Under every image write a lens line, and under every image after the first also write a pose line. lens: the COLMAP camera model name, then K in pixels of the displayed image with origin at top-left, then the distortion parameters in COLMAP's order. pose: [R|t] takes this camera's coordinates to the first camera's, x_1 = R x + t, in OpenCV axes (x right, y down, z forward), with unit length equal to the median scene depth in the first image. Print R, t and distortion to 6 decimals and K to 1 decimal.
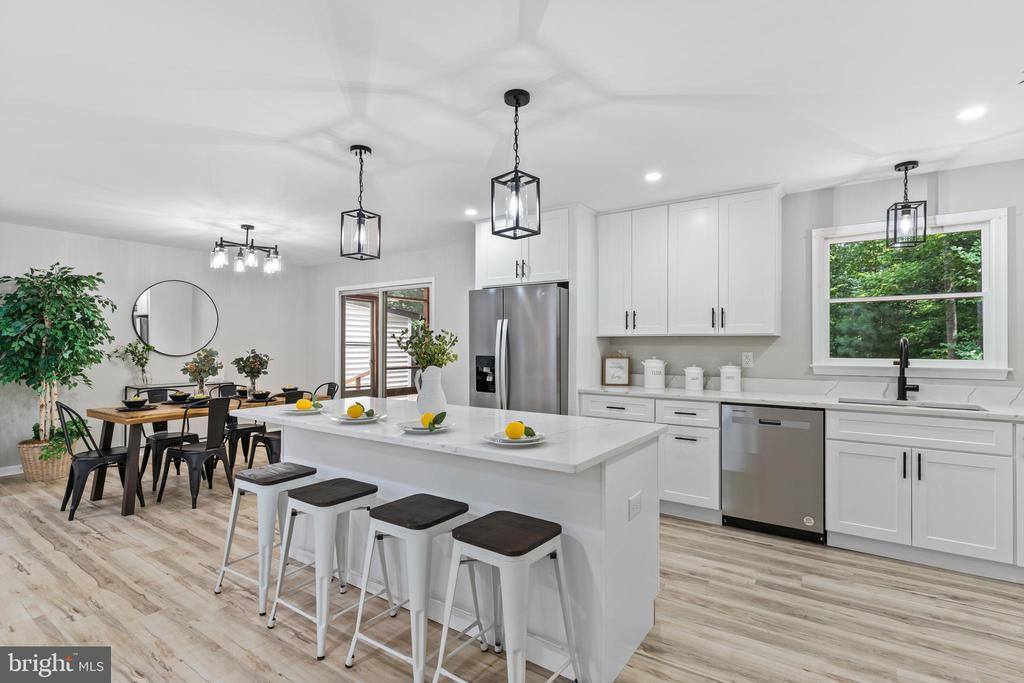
lens RADIAL K [[494.1, 0, 510.7], [0, 494.1, 343.8], [0, 0, 1]] dist [0.000666, 0.000215]
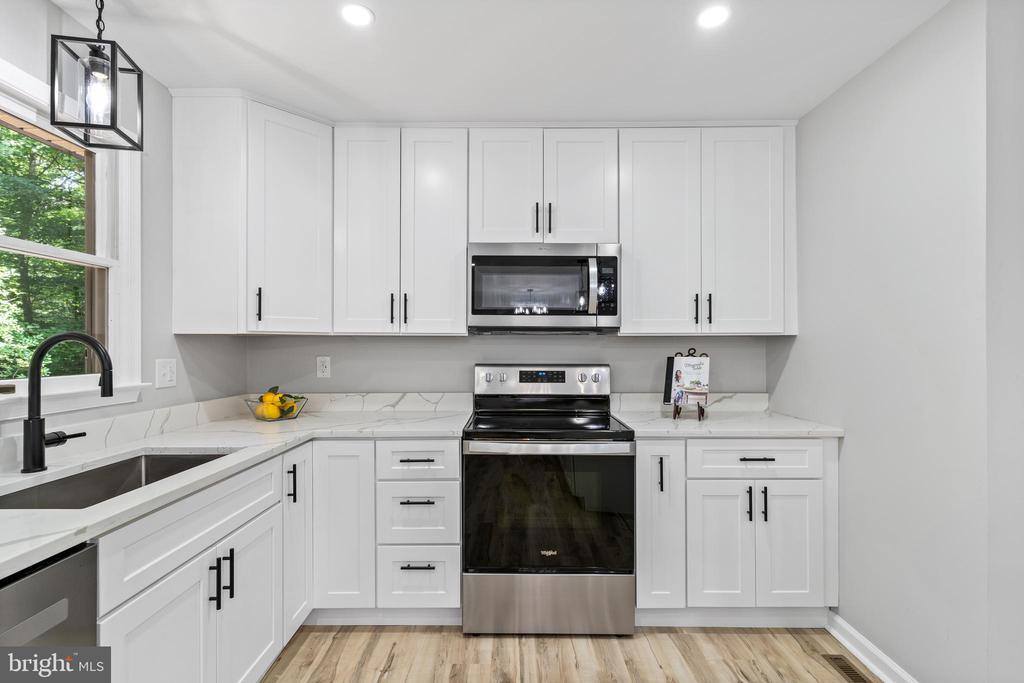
lens RADIAL K [[489.3, 0, 511.2], [0, 489.3, 344.7], [0, 0, 1]] dist [0.001018, -0.000432]
pose [[-0.569629, -0.000755, 0.821901, 0.172442], [-0.004882, 0.999985, -0.002465, -0.001310], [-0.821887, -0.005417, -0.569625, 0.859020]]
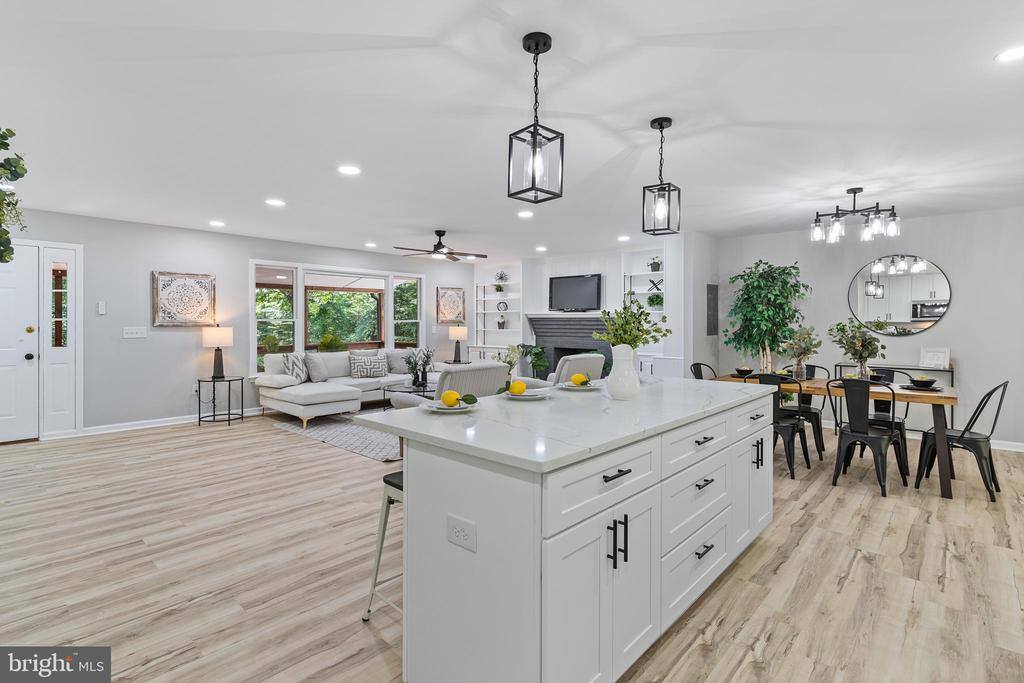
lens RADIAL K [[496.0, 0, 510.6], [0, 496.0, 322.8], [0, 0, 1]] dist [0.000340, 0.000060]
pose [[-0.131287, -0.002823, -0.991340, 0.597781], [0.000044, 0.999996, -0.002853, 0.006381], [0.991344, -0.000418, -0.131287, 0.705558]]
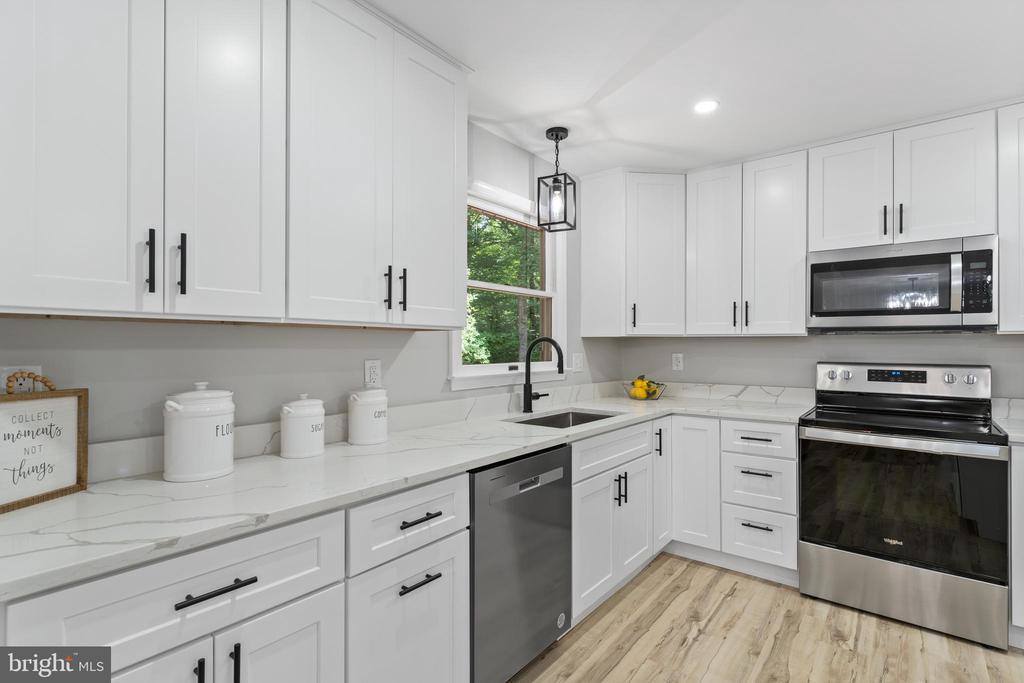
lens RADIAL K [[494.1, 0, 510.7], [0, 494.1, 343.8], [0, 0, 1]] dist [0.000666, 0.000215]
pose [[0.067464, 0.000043, 0.997722, -0.039470], [-0.004415, 0.999990, 0.000255, -0.001186], [-0.997712, -0.004422, 0.067463, 0.931384]]
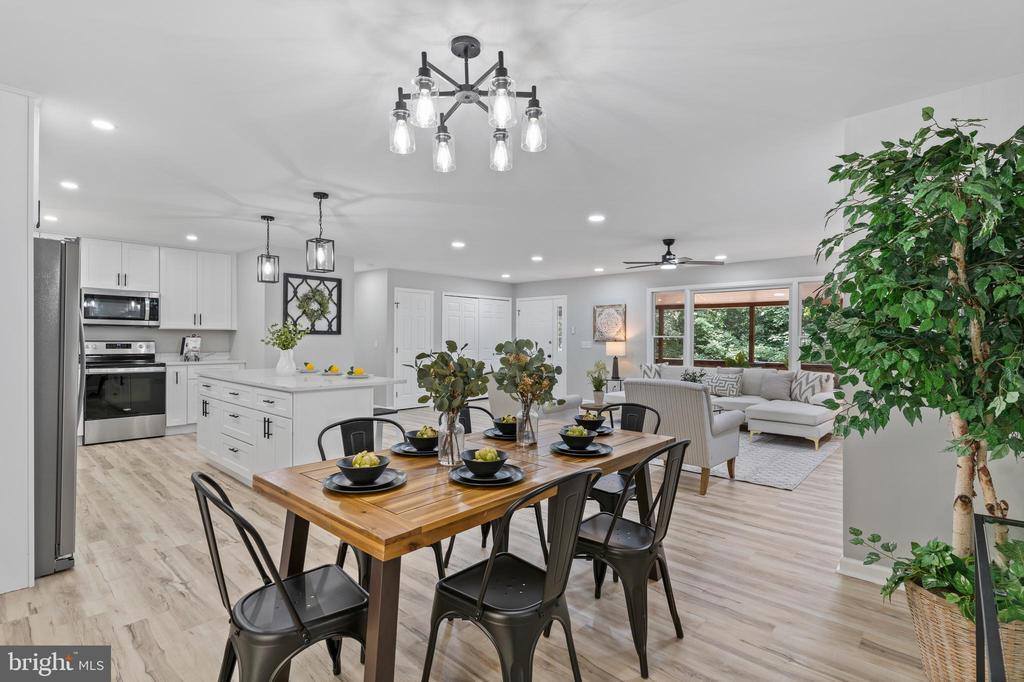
lens RADIAL K [[492.3, 0, 513.6], [0, 492.3, 340.2], [0, 0, 1]] dist [0.000200, -0.000325]
pose [[-0.991046, -0.008171, 0.133269, -0.877500], [-0.008507, 0.999962, -0.001953, 0.017577], [-0.133248, -0.003069, -0.991078, 1.958797]]
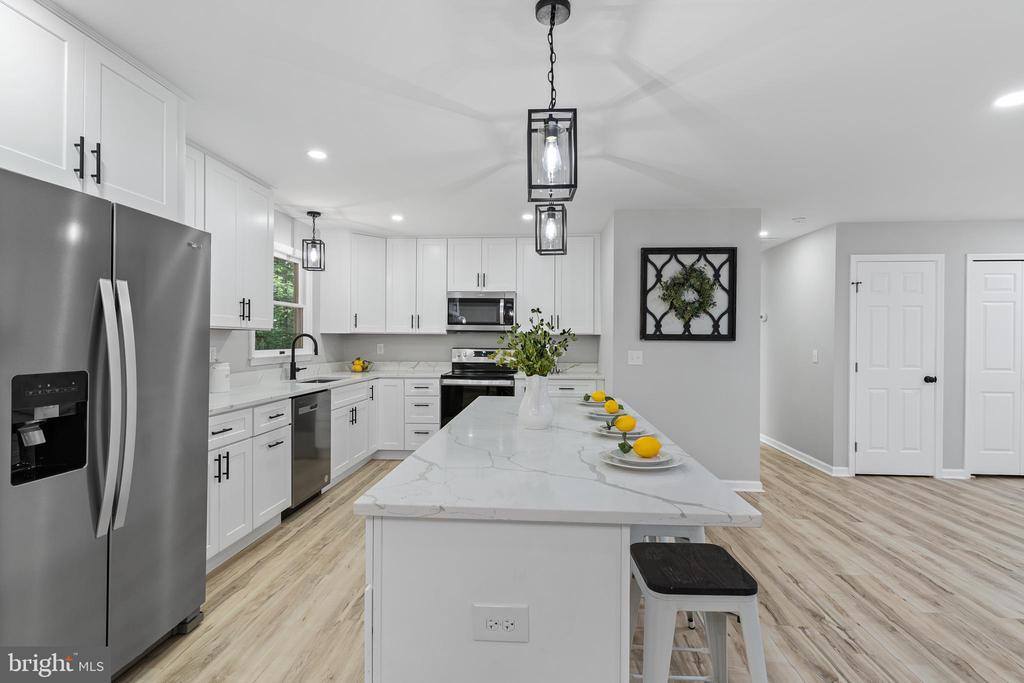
lens RADIAL K [[492.3, 0, 513.6], [0, 492.3, 340.7], [0, 0, 1]] dist [0.000200, -0.000325]
pose [[-0.515853, -0.007734, 0.856642, -0.658194], [-0.008728, 0.999955, 0.003772, -0.003143], [-0.856633, -0.005531, -0.515897, 1.129521]]
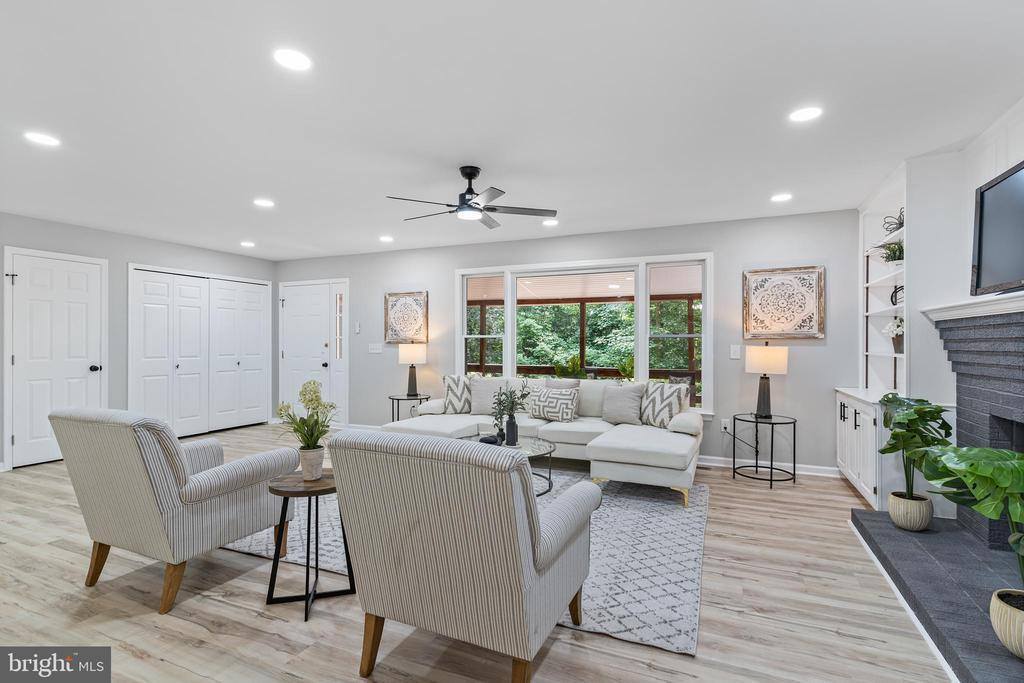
lens RADIAL K [[489.3, 0, 511.2], [0, 489.3, 344.7], [0, 0, 1]] dist [0.001018, -0.000432]
pose [[-0.982190, -0.005317, -0.187813, -1.076659], [-0.005013, 0.999985, -0.002097, 0.021398], [0.187821, -0.001118, -0.982203, 1.195510]]
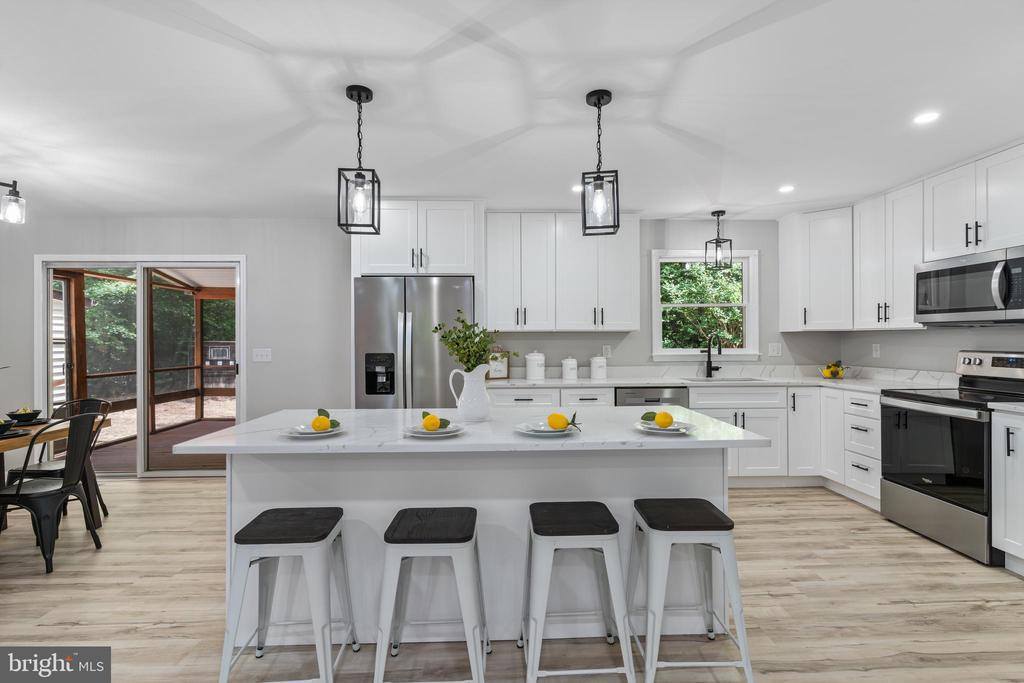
lens RADIAL K [[498.3, 0, 512.0], [0, 498.3, 341.5], [0, 0, 1]] dist [0.002354, 0.000349]
pose [[0.799994, -0.008315, 0.599951, -0.496695], [0.005217, 0.999963, 0.006902, -0.001837], [-0.599986, -0.002392, 0.800007, 0.186355]]
